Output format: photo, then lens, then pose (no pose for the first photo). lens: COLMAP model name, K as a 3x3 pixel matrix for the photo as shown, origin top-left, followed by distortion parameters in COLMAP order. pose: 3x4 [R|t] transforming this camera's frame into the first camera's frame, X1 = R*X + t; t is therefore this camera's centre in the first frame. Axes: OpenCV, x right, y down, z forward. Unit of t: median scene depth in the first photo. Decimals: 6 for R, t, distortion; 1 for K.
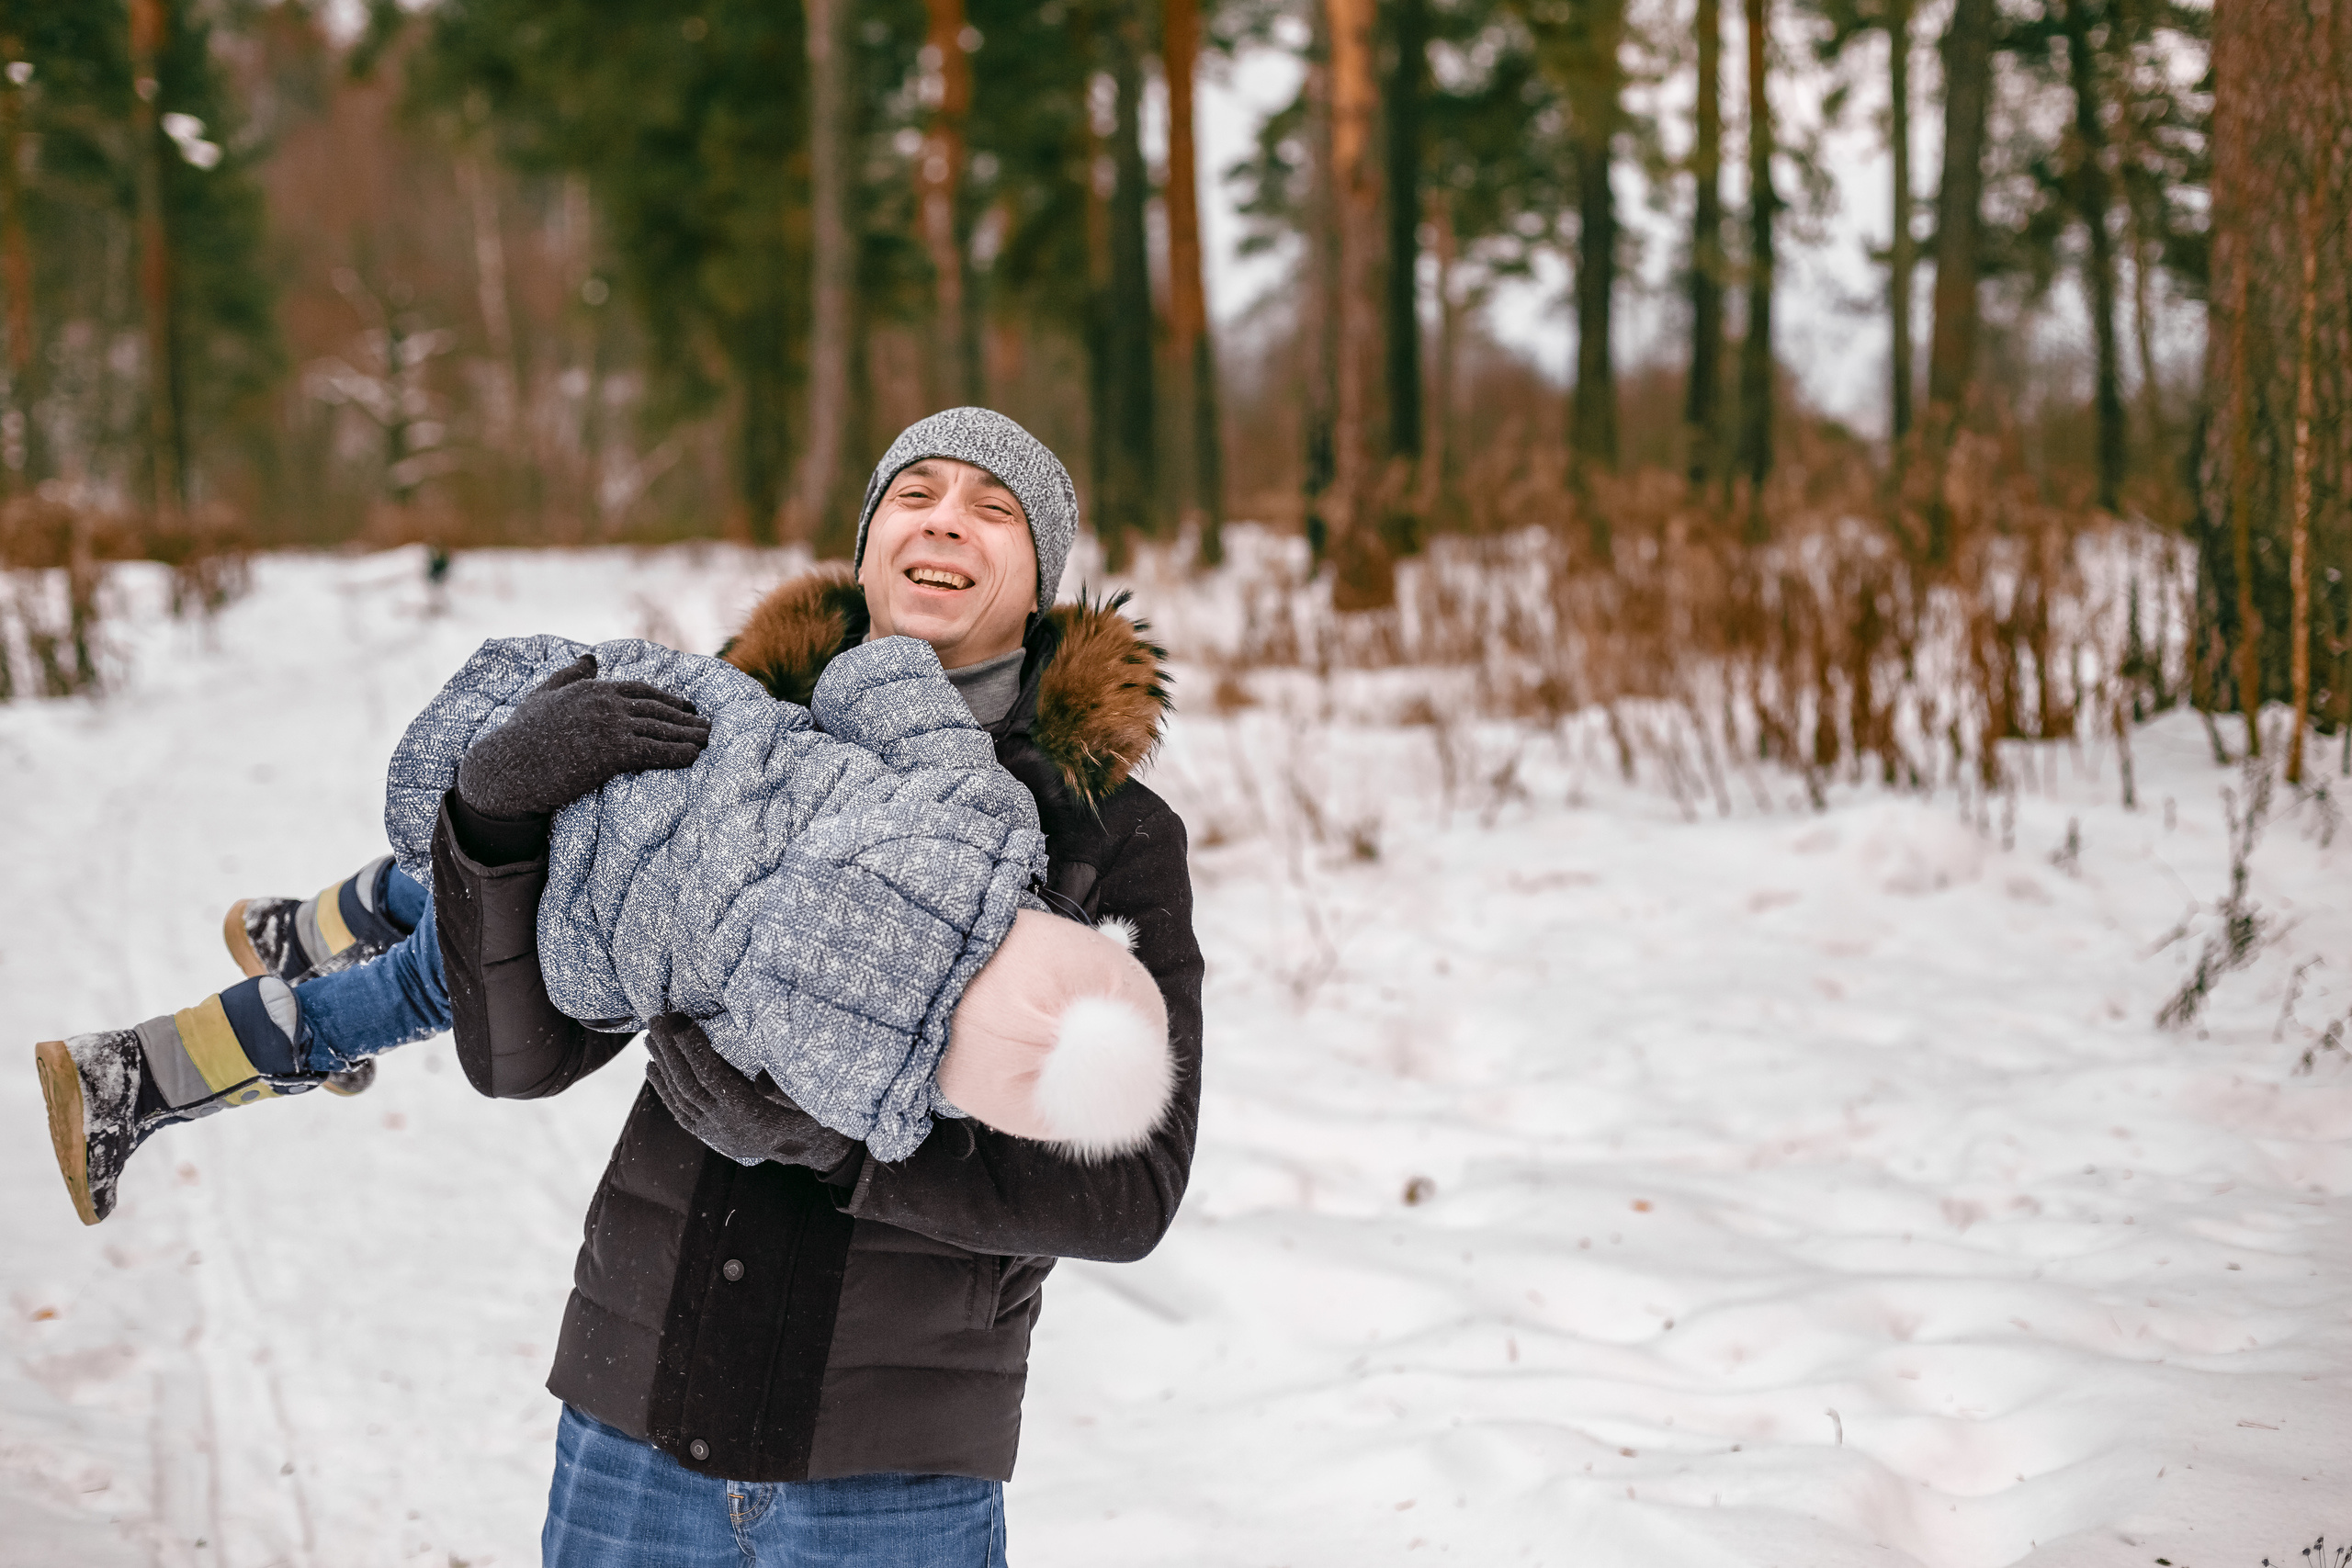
lens RADIAL K [[3371.5, 0, 1176.0], [0, 3371.5, 784.0], [0, 0, 1]] dist [-0.003196, -0.034845]
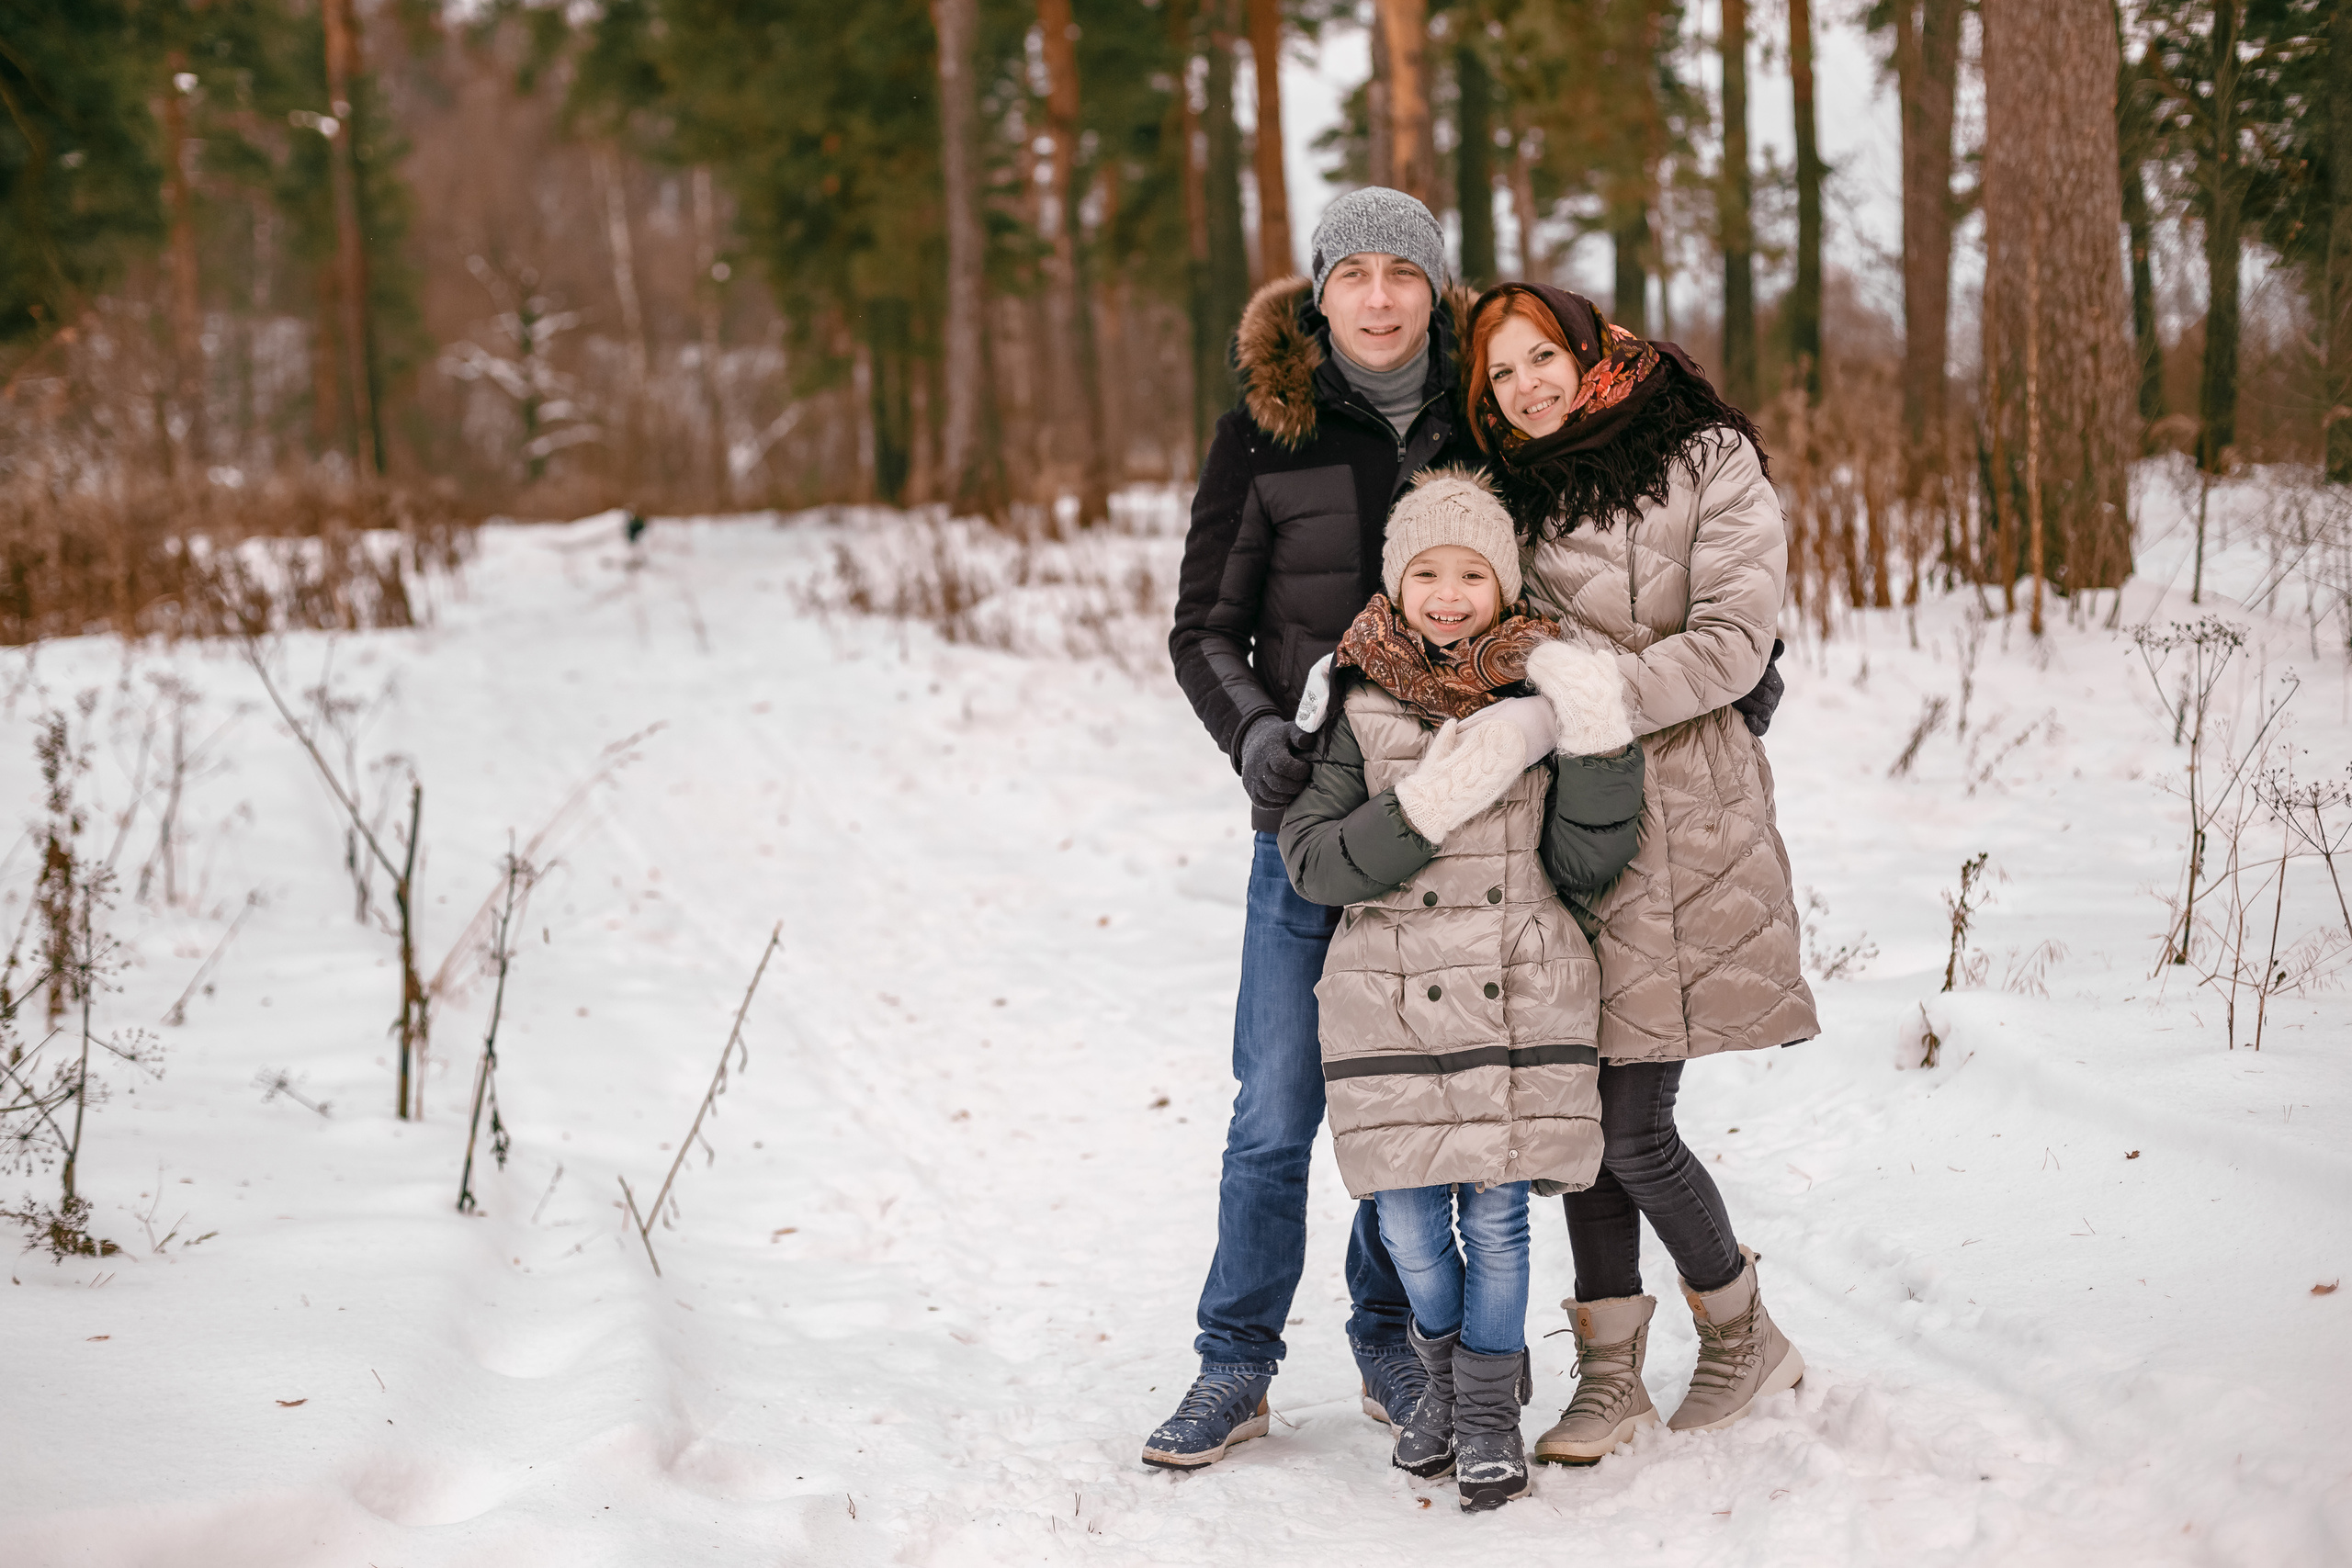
lens RADIAL K [[3409.3, 0, 1176.0], [0, 3409.3, 784.0], [0, 0, 1]] dist [0.002772, -0.028900]
pose [[0.999229, -0.021810, -0.032650, 0.003704], [0.022190, 0.999690, 0.011332, 0.012118], [0.032393, -0.012047, 0.999403, -0.138497]]
